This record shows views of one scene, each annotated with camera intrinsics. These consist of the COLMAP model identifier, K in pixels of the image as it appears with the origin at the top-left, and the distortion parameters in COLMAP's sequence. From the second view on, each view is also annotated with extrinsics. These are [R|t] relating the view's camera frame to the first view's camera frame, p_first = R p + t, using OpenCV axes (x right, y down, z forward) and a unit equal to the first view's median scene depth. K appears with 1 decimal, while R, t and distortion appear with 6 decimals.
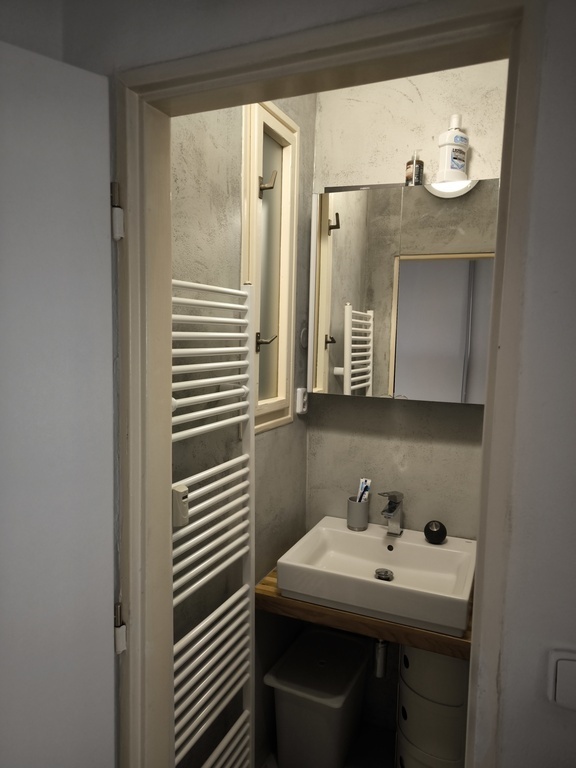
lens RADIAL K [[541.2, 0, 287.7], [0, 541.2, 383.7], [0, 0, 1]] dist [0.005571, 0.000732]
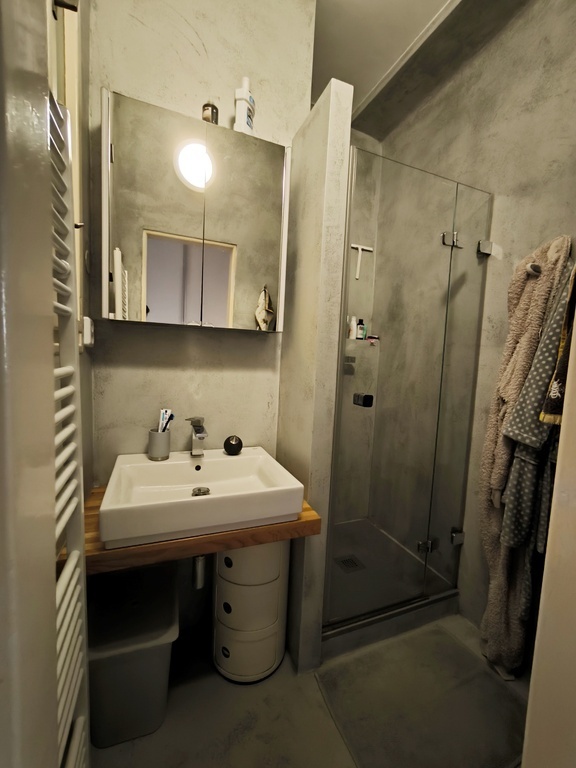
lens RADIAL K [[331.1, 0, 291.3], [0, 331.1, 385.3], [0, 0, 1]] dist [-0.011200, 0.000914]
pose [[0.703859, -0.054118, 0.708275, -0.135386], [0.036278, 0.998531, 0.040244, 0.115814], [-0.709412, -0.002631, 0.704789, 0.392886]]
